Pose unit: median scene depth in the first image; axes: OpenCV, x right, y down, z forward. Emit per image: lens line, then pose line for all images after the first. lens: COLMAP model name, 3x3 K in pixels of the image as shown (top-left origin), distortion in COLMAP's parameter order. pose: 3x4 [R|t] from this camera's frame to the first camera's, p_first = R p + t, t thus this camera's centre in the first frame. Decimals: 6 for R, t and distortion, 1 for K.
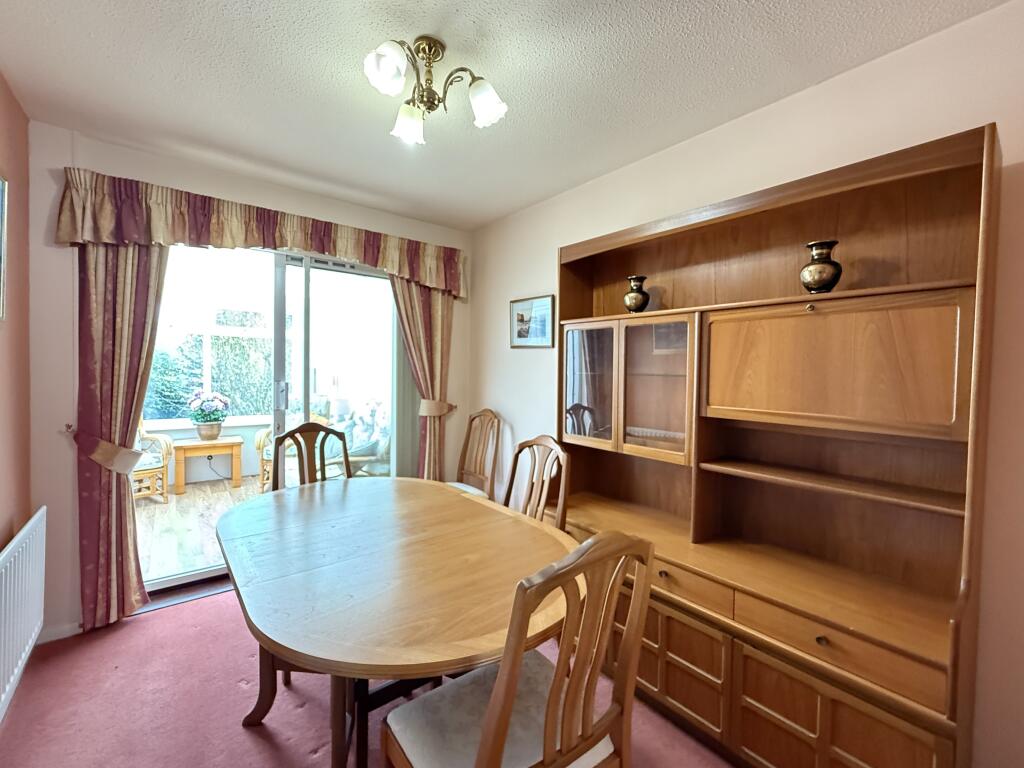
lens RADIAL K [[409.6, 0, 509.5], [0, 409.6, 379.4], [0, 0, 1]] dist [-0.001801, -0.000058]
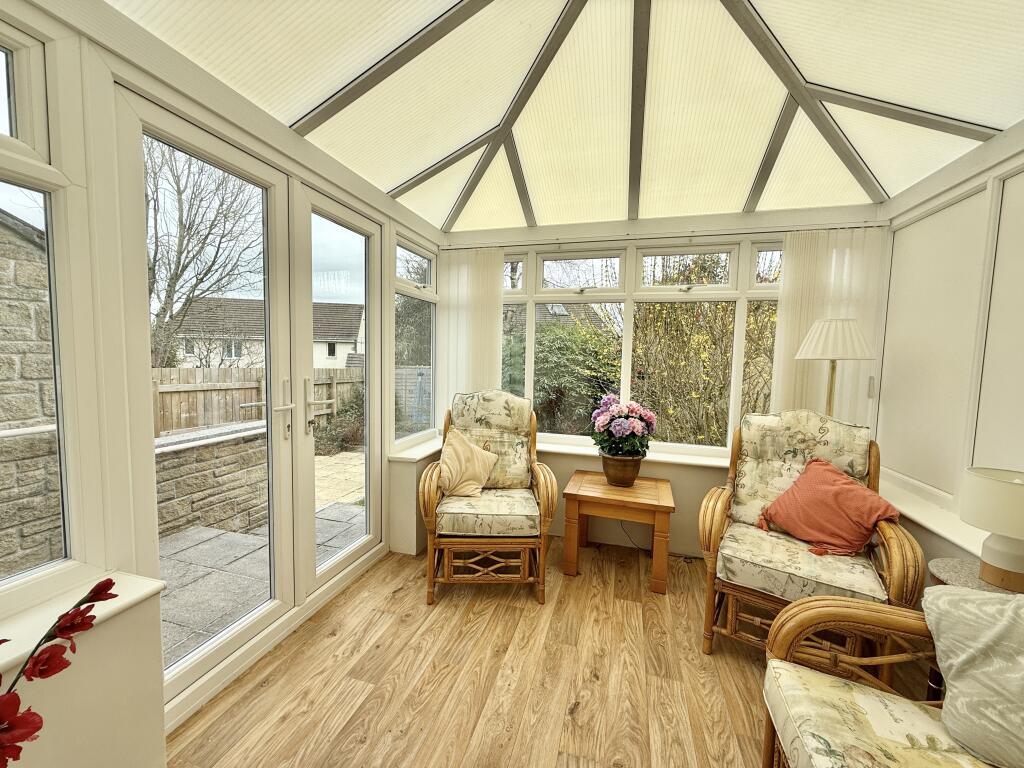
lens RADIAL K [[409.6, 0, 508.1], [0, 409.6, 387.9], [0, 0, 1]] dist [-0.001801, -0.000058]
pose [[0.571177, 0.058203, -0.818761, -0.373489], [-0.033127, 0.998305, 0.047856, -0.008539], [0.820158, -0.000211, 0.572137, 0.561047]]
